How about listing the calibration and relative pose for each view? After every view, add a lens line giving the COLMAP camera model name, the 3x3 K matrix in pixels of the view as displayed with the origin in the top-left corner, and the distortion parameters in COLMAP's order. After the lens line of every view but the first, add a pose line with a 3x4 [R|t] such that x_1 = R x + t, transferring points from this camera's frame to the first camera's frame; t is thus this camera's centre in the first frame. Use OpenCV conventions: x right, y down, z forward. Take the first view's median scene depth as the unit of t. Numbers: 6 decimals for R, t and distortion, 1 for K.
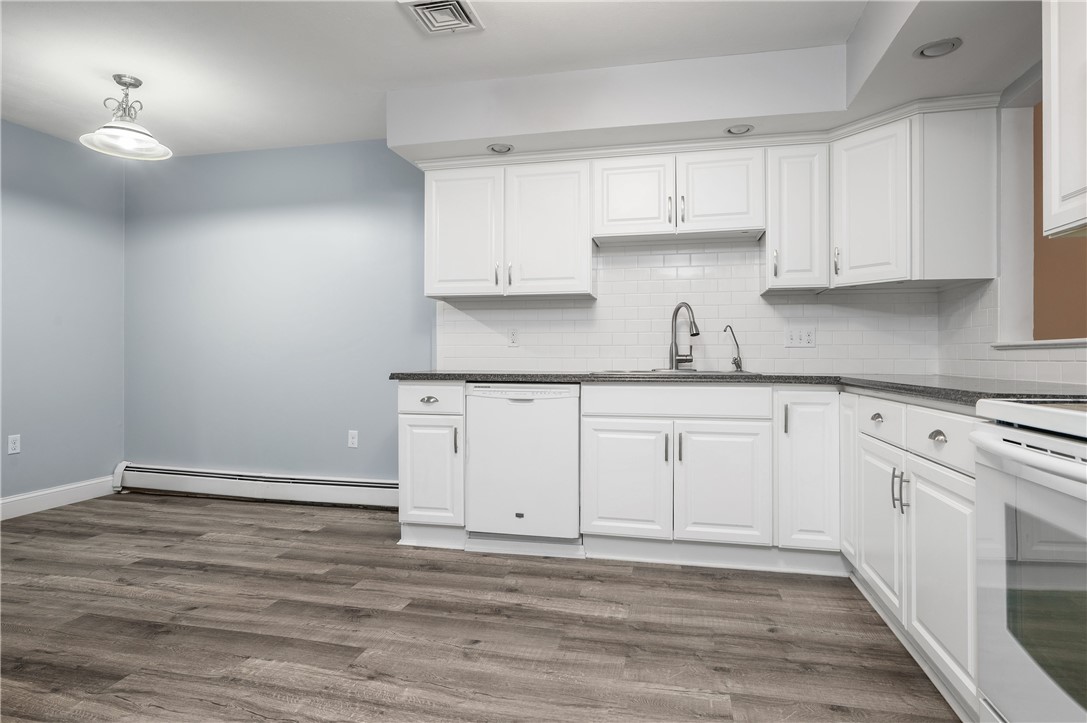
lens RADIAL K [[599.7, 0, 543.6], [0, 599.7, 348.6], [0, 0, 1]] dist [0.001707, 0.001092]
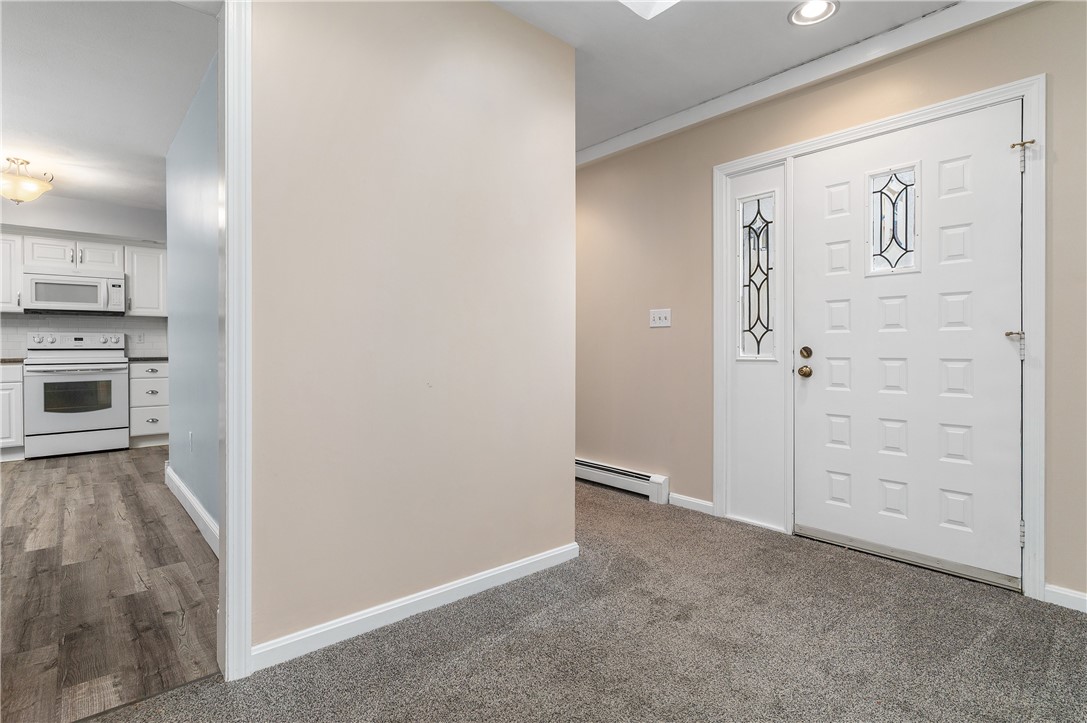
lens RADIAL K [[546.6, 0, 543.9], [0, 546.6, 349.8], [0, 0, 1]] dist [0.002014, 0.000581]
pose [[-0.806095, -0.002968, 0.591779, -1.853398], [-0.004344, 0.999990, -0.000901, 0.004944], [-0.591770, -0.003297, -0.806100, 0.855562]]
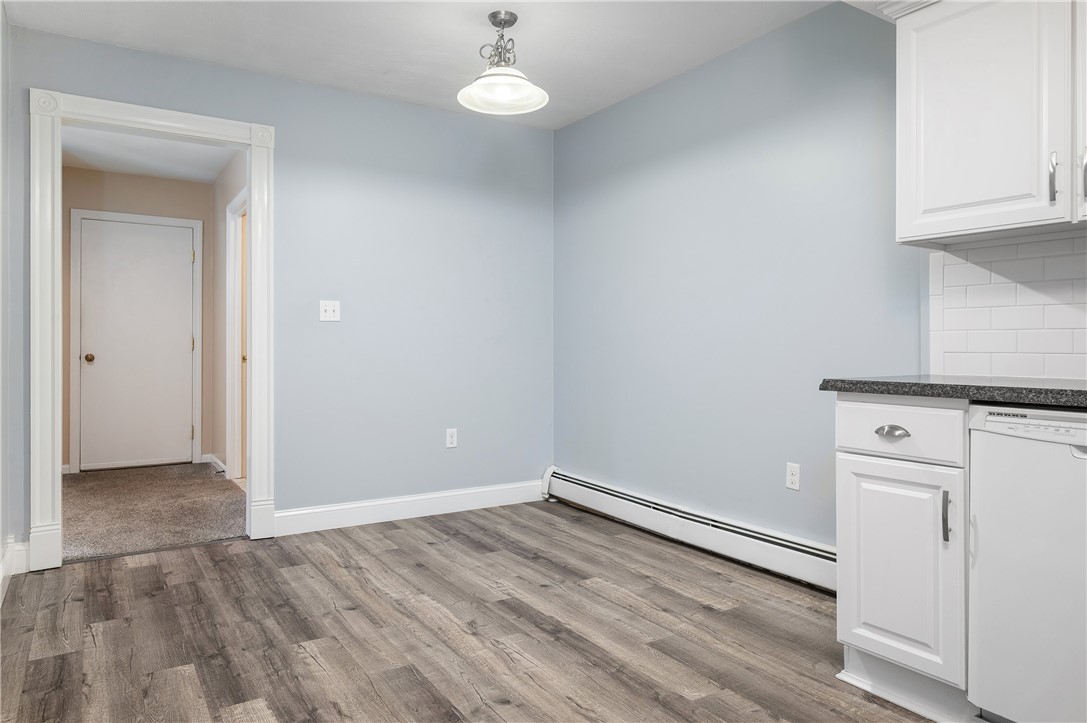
lens RADIAL K [[693.7, 0, 538.9], [0, 693.7, 346.7], [0, 0, 1]] dist [-0.000988, -0.000804]
pose [[0.717129, 0.000118, -0.696941, 0.015123], [0.005276, 0.999970, 0.005598, 0.004722], [0.696921, -0.007691, 0.717107, 0.345834]]
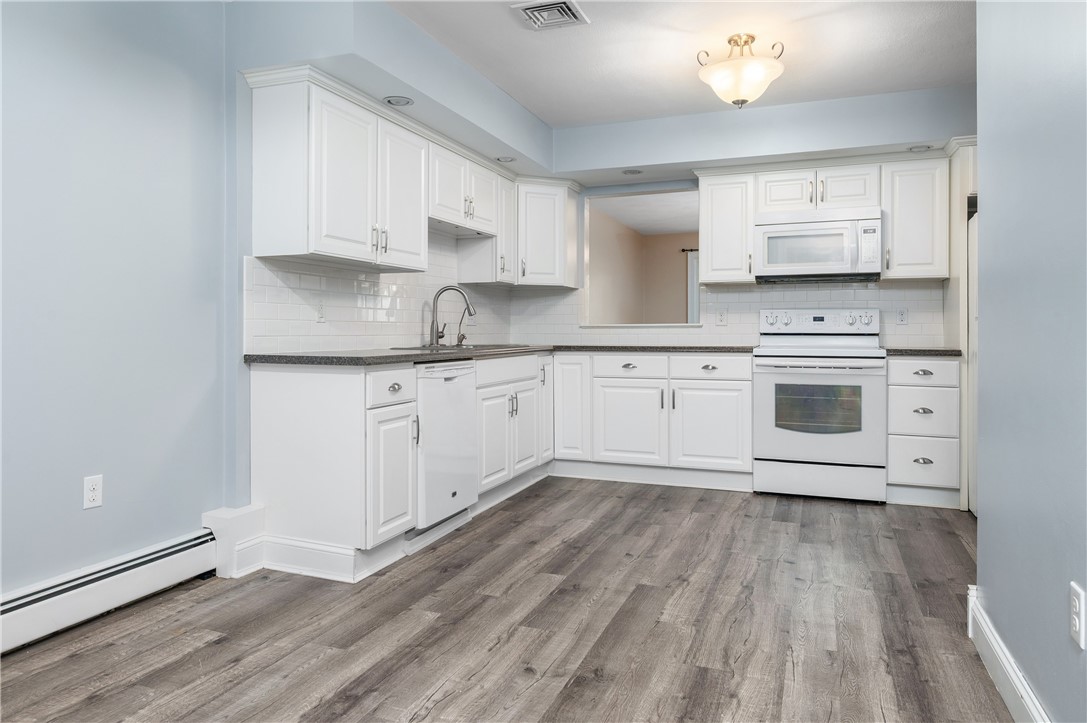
lens RADIAL K [[698.6, 0, 542.2], [0, 698.6, 333.9], [0, 0, 1]] dist [0.000906, 0.000763]
pose [[0.149572, -0.004514, 0.988741, -1.137884], [-0.010022, 0.999931, 0.006082, 0.004301], [-0.988700, -0.010818, 0.149516, 0.673713]]
